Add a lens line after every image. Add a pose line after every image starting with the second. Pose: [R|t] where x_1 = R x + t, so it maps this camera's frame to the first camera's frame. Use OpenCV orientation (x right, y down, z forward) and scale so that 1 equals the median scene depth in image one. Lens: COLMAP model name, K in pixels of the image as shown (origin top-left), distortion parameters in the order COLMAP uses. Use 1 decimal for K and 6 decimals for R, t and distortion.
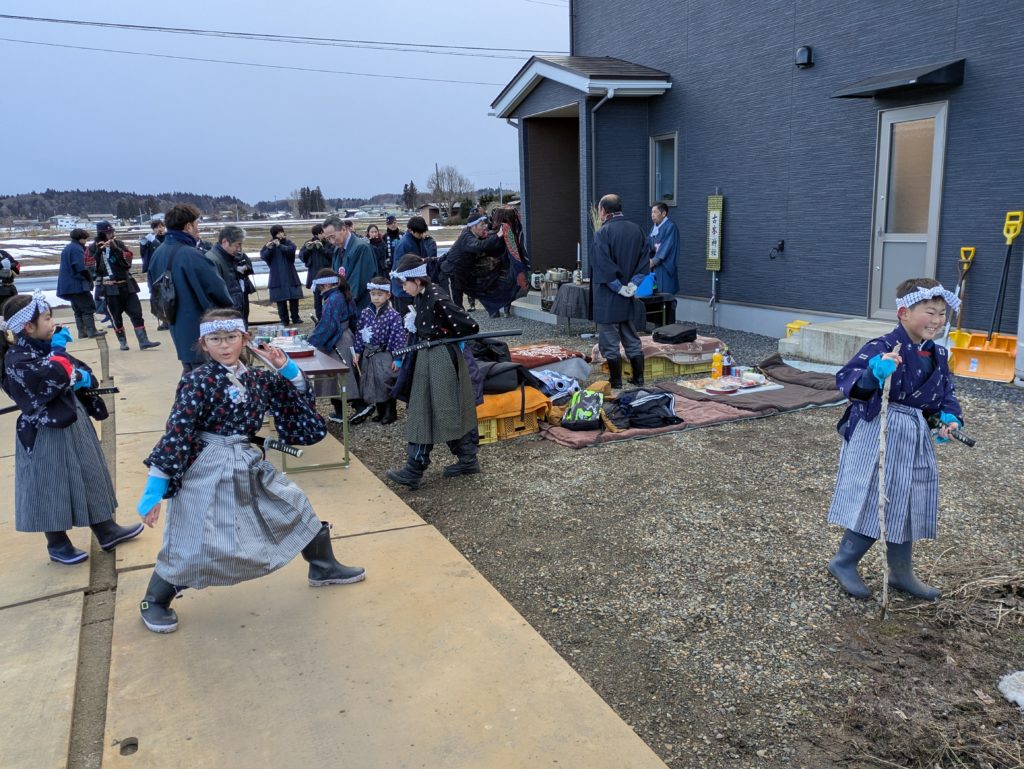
lens RADIAL K [[859.5, 0, 512.0], [0, 859.5, 384.5], [0, 0, 1]] dist [0.008047, 0.001792]
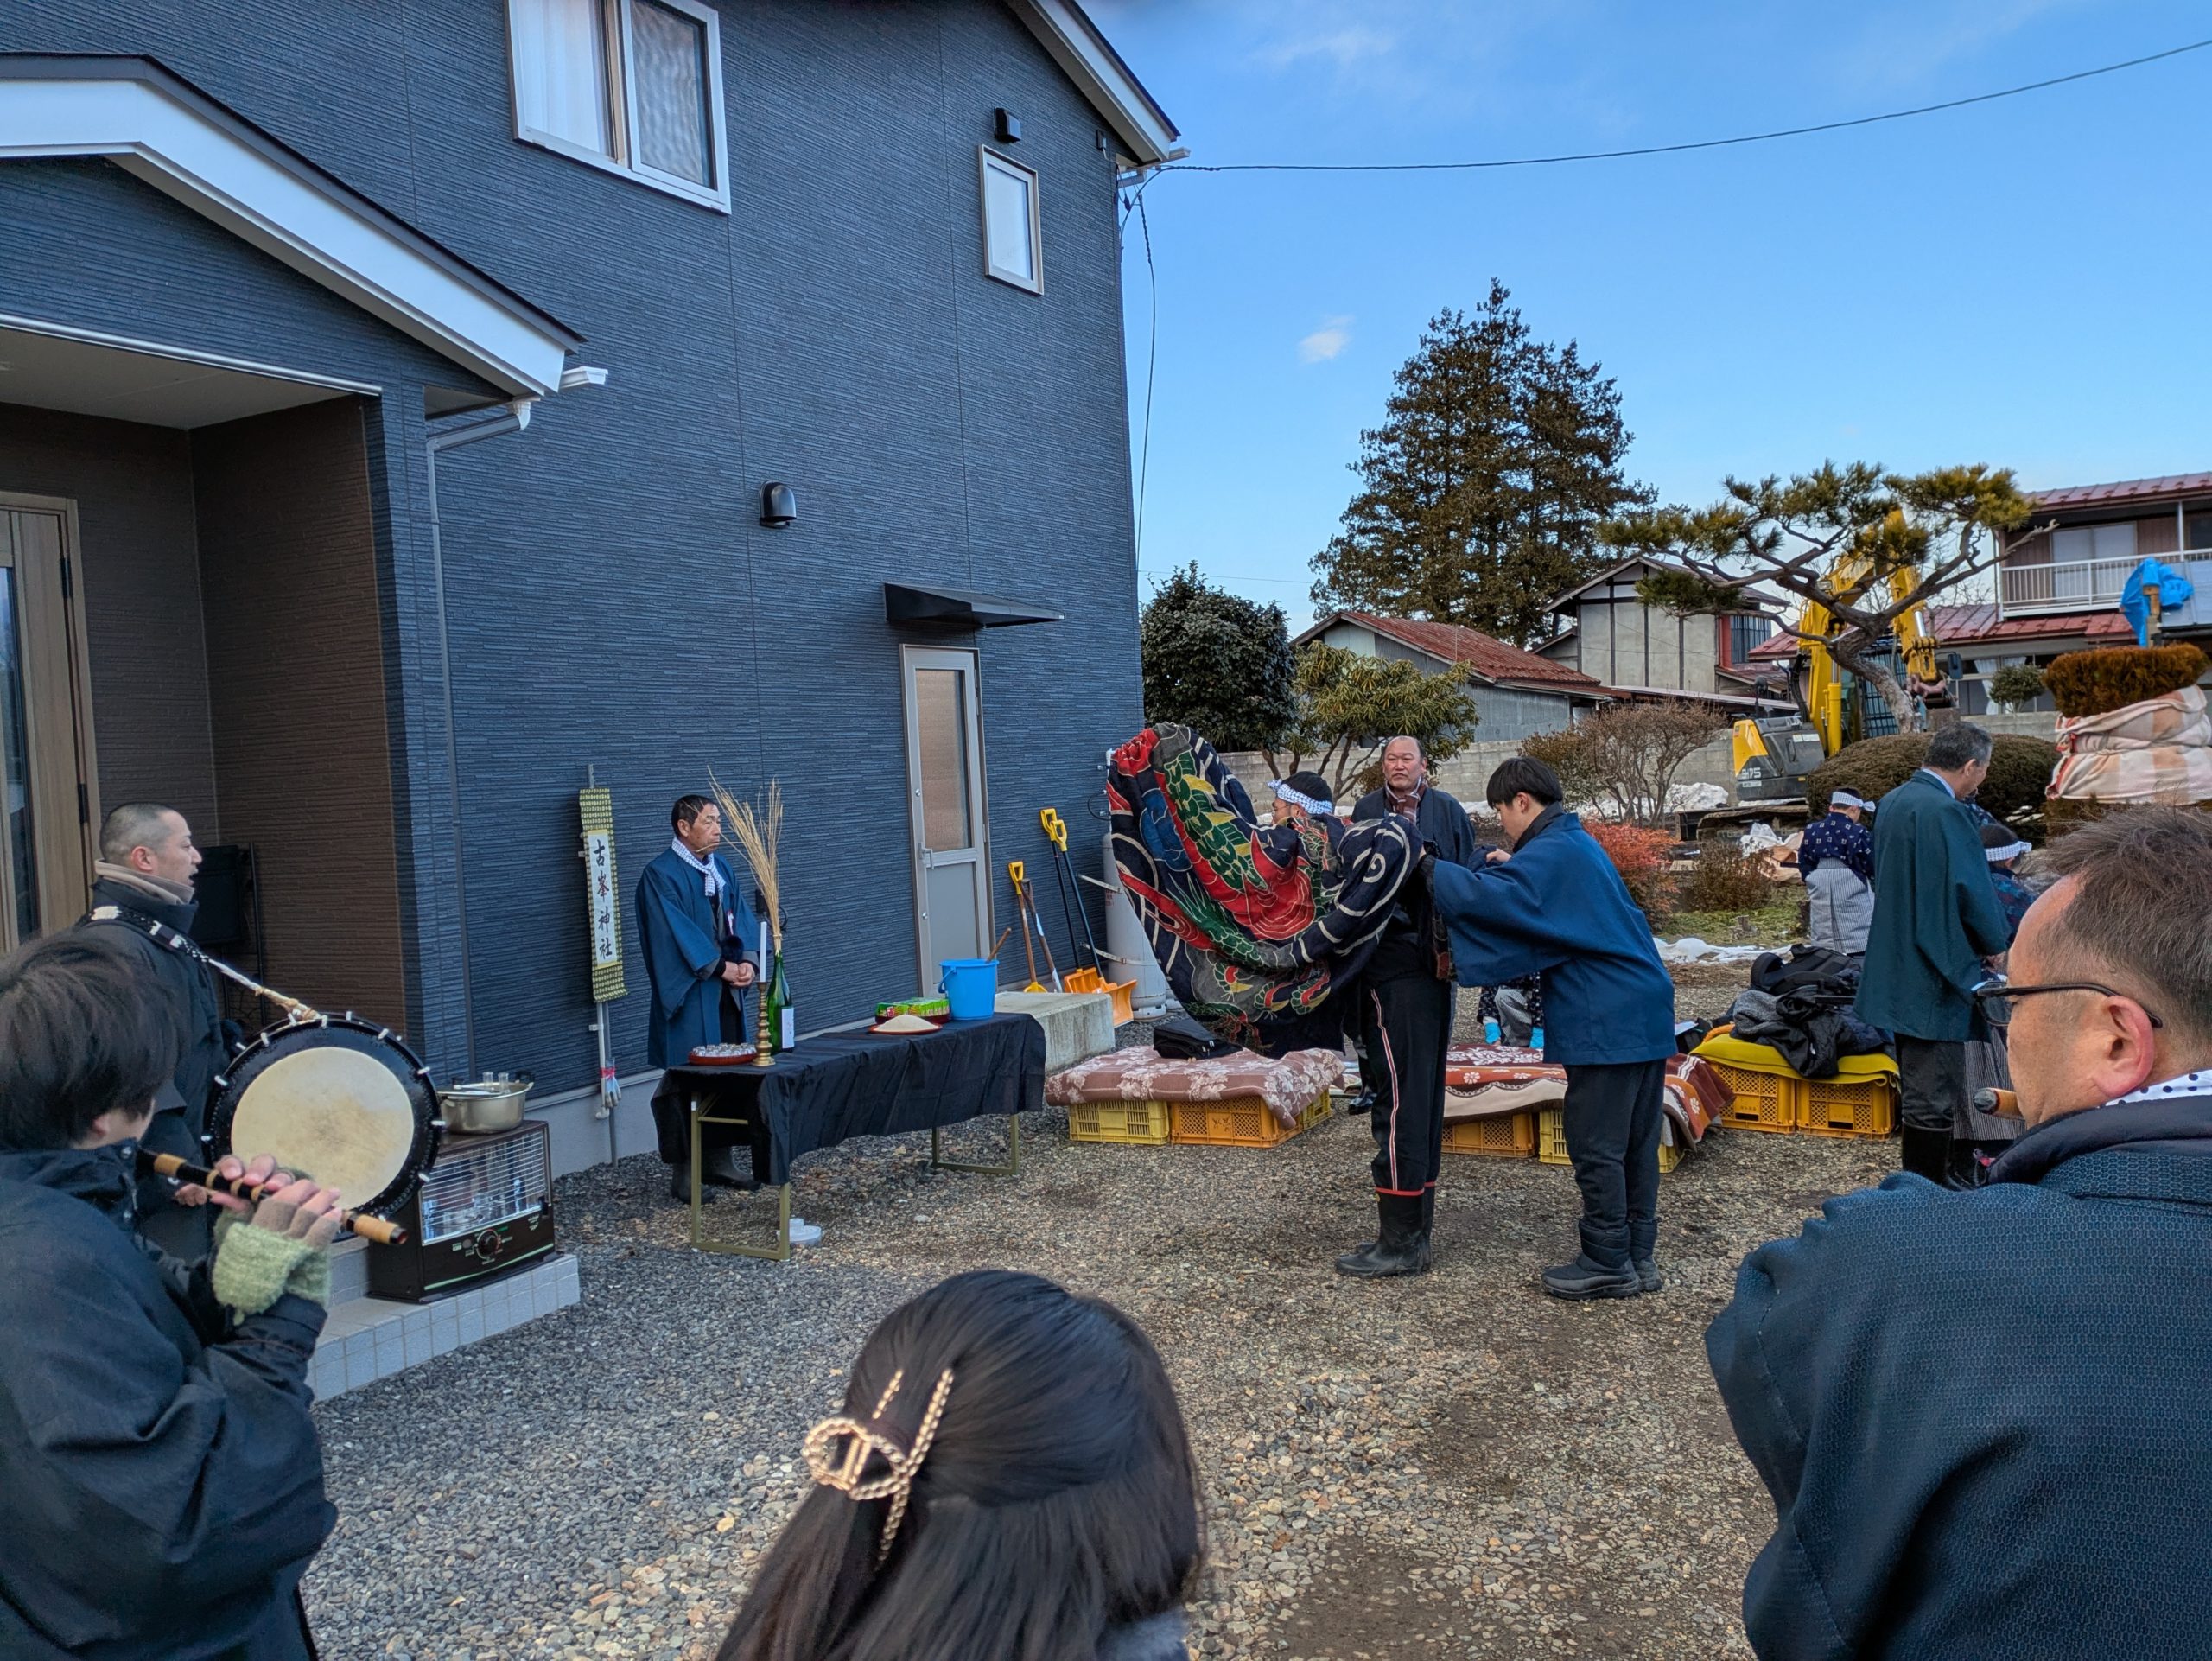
lens RADIAL K [[1856.7, 0, 1106.0], [0, 1856.7, 830.5], [0, 0, 1]] dist [0.008047, 0.001792]
pose [[-0.606136, 0.033055, 0.794674, -0.485592], [0.218458, 0.967628, 0.126379, -0.250442], [-0.764772, 0.250205, -0.593735, 1.281003]]
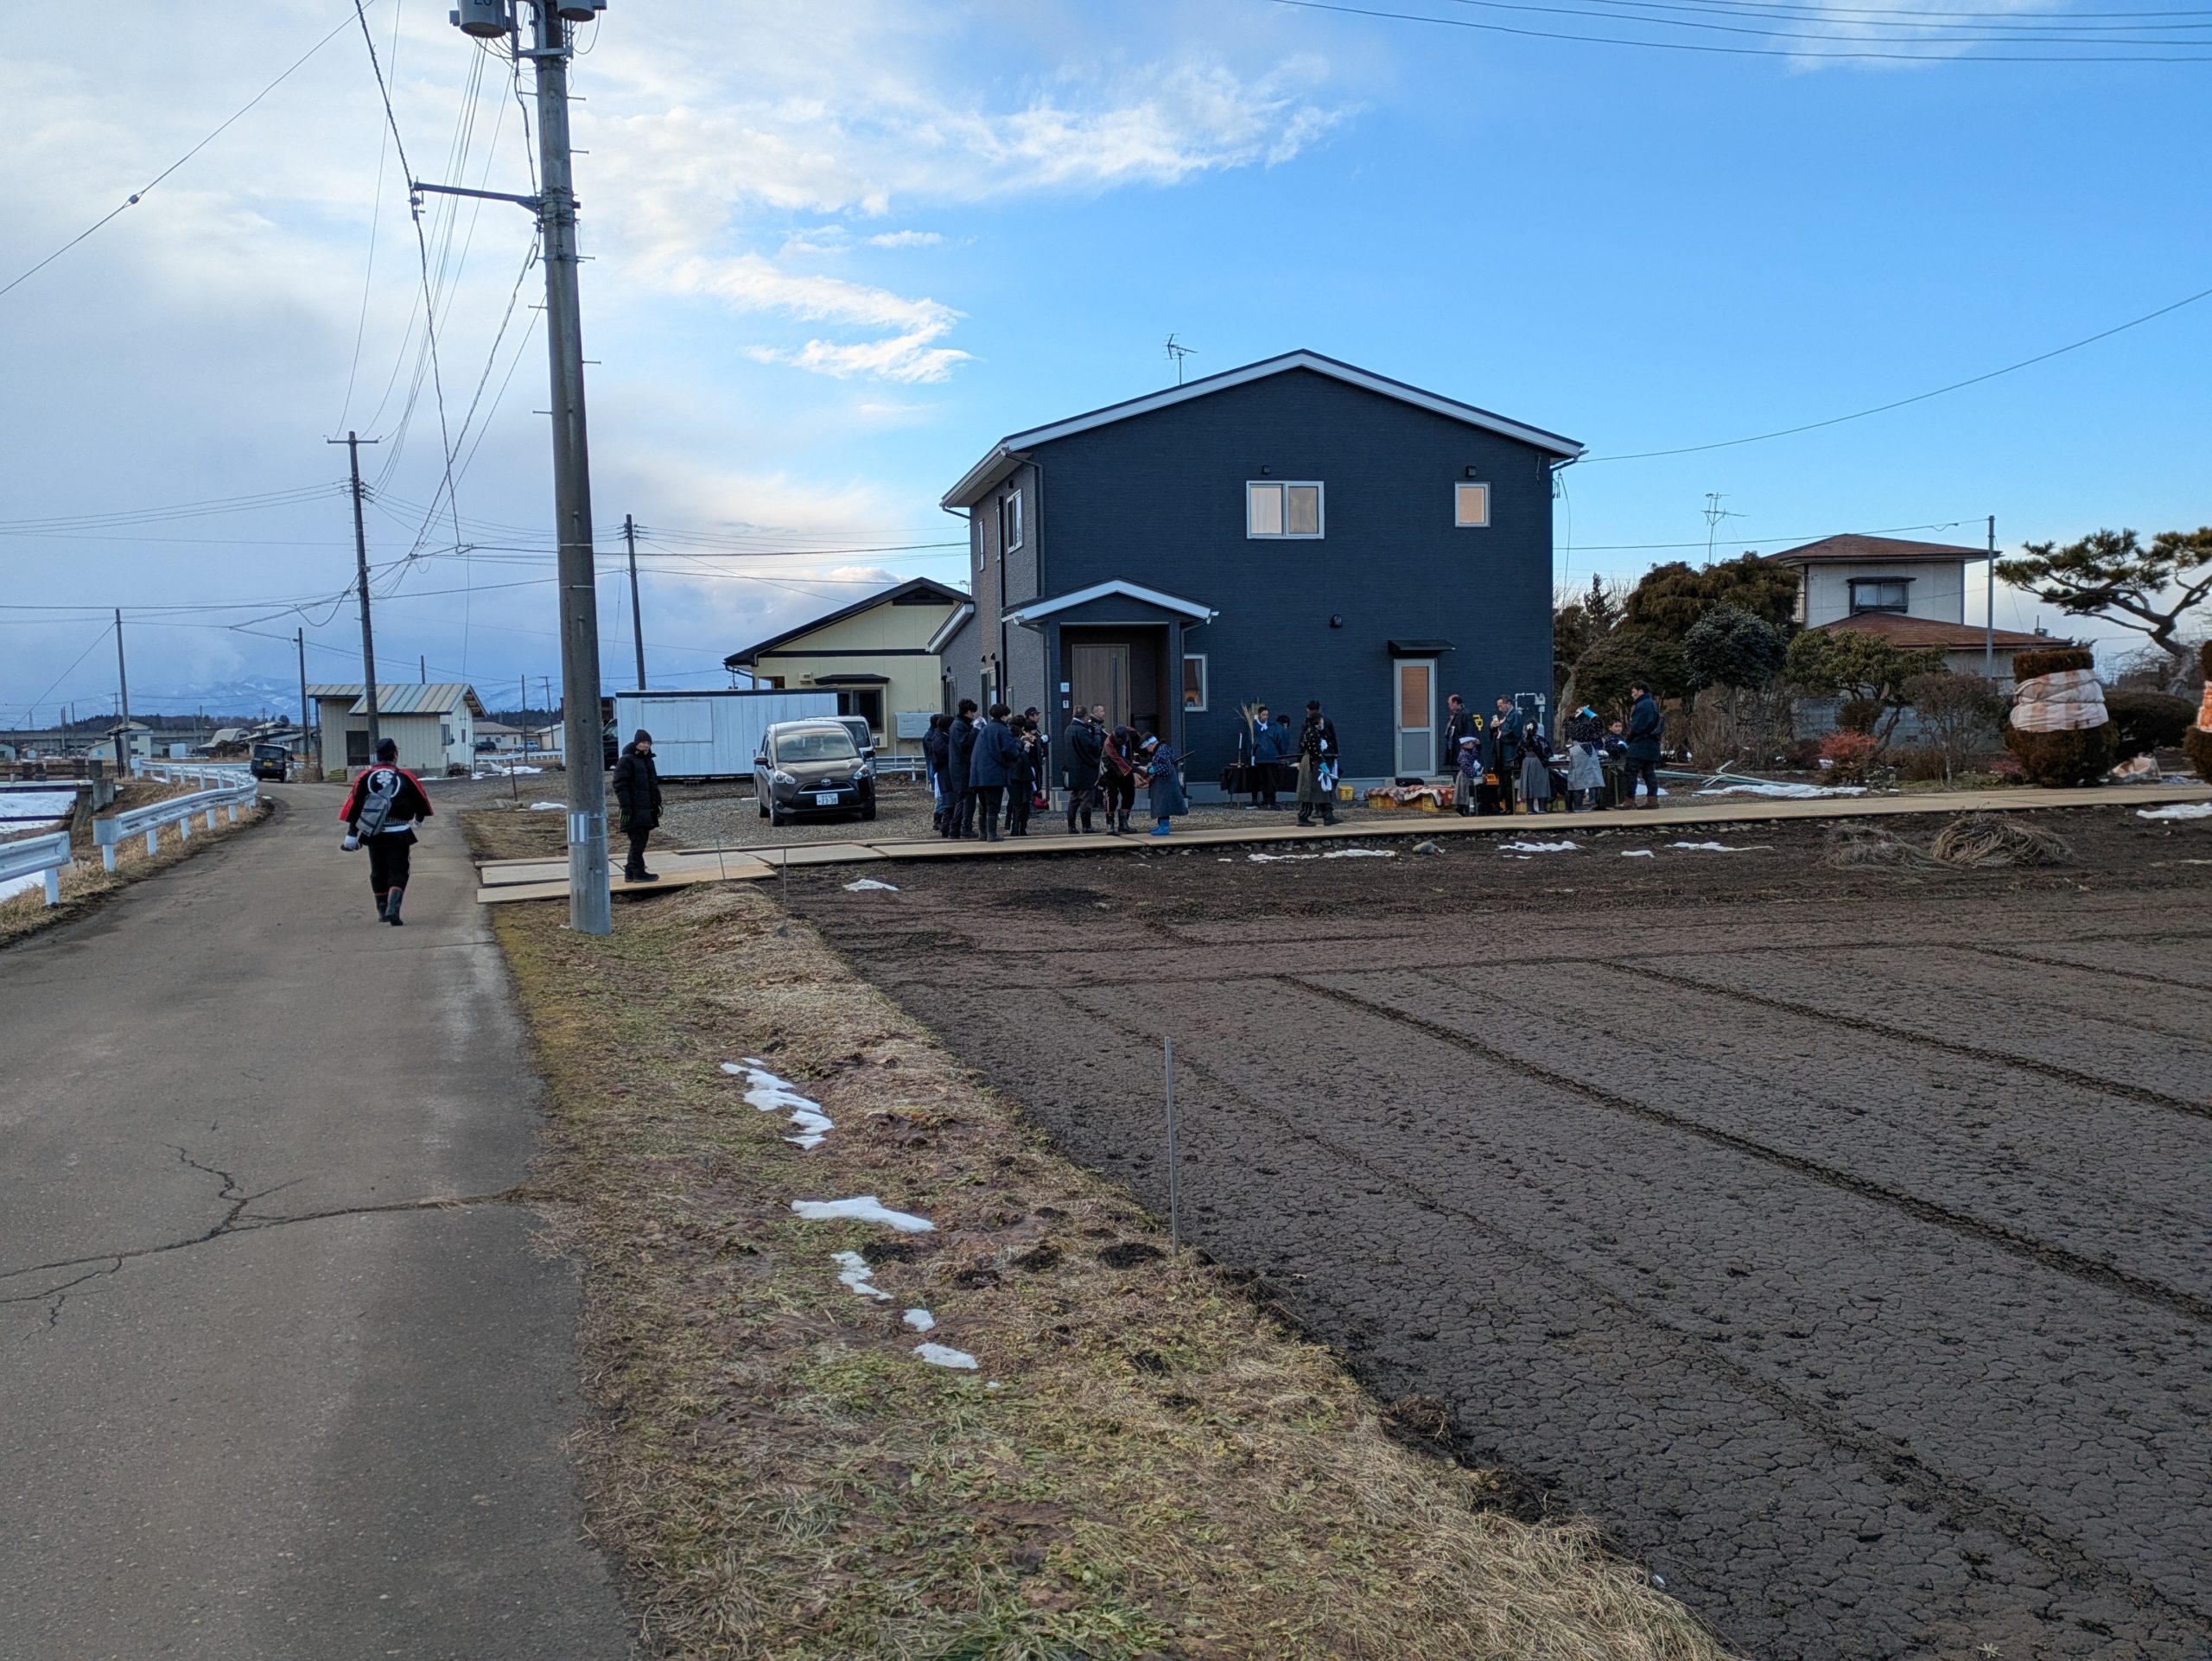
lens RADIAL K [[1856.7, 0, 1106.0], [0, 1856.7, 830.5], [0, 0, 1]] dist [0.008047, 0.001792]
pose [[0.136464, -0.023590, 0.990364, -2.675954], [0.206043, 0.978530, -0.005083, -0.058462], [-0.968981, 0.204752, 0.138394, 0.857579]]
